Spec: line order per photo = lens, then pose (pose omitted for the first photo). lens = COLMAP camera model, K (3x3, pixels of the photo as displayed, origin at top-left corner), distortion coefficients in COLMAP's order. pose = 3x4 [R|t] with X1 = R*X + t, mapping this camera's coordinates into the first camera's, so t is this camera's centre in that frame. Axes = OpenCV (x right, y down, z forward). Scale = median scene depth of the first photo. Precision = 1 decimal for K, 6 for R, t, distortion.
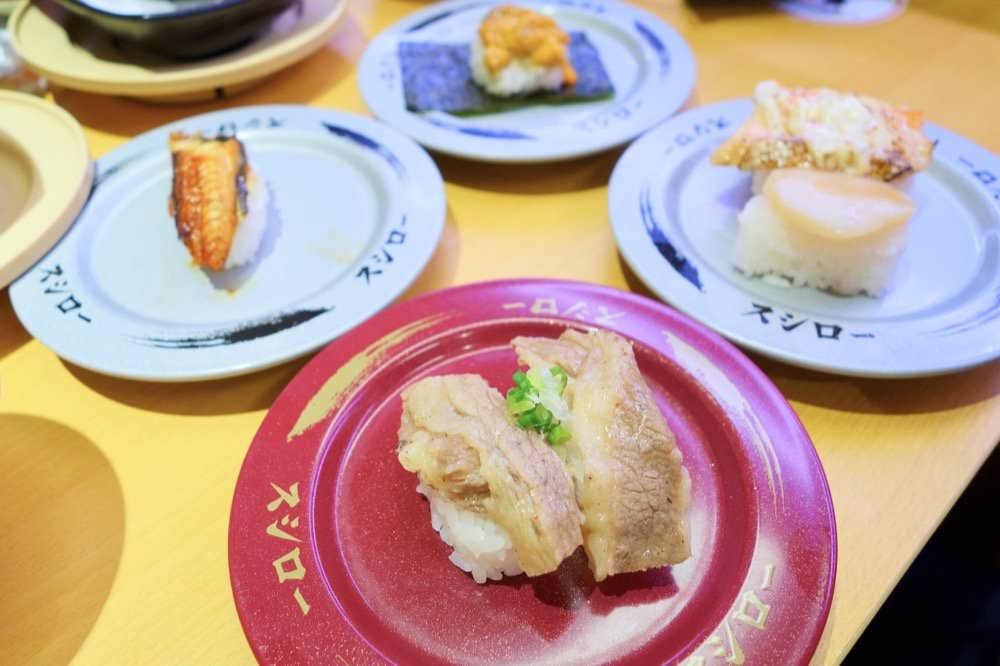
lens RADIAL K [[806.3, 0, 500.0], [0, 806.3, 332.8], [0, 0, 1]] dist [0.030619, -0.023998]
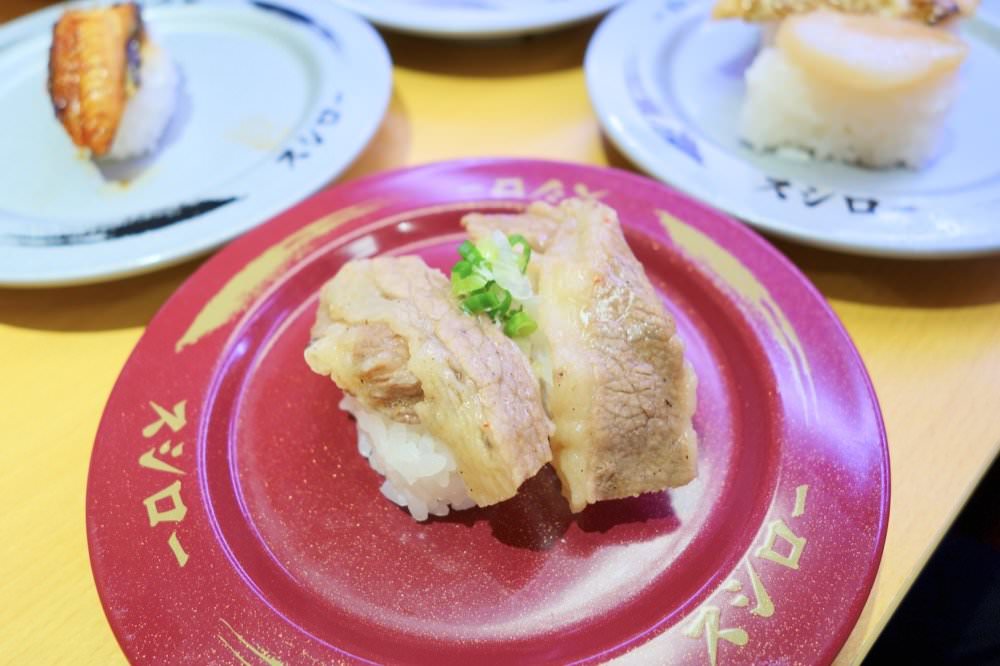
lens RADIAL K [[806.3, 0, 500.7], [0, 806.3, 333.4], [0, 0, 1]] dist [0.030619, -0.023998]
pose [[0.999683, -0.022283, 0.011751, 0.042402], [0.021795, 0.998957, 0.040129, 0.097878], [-0.012633, -0.039860, 0.999125, 0.231668]]
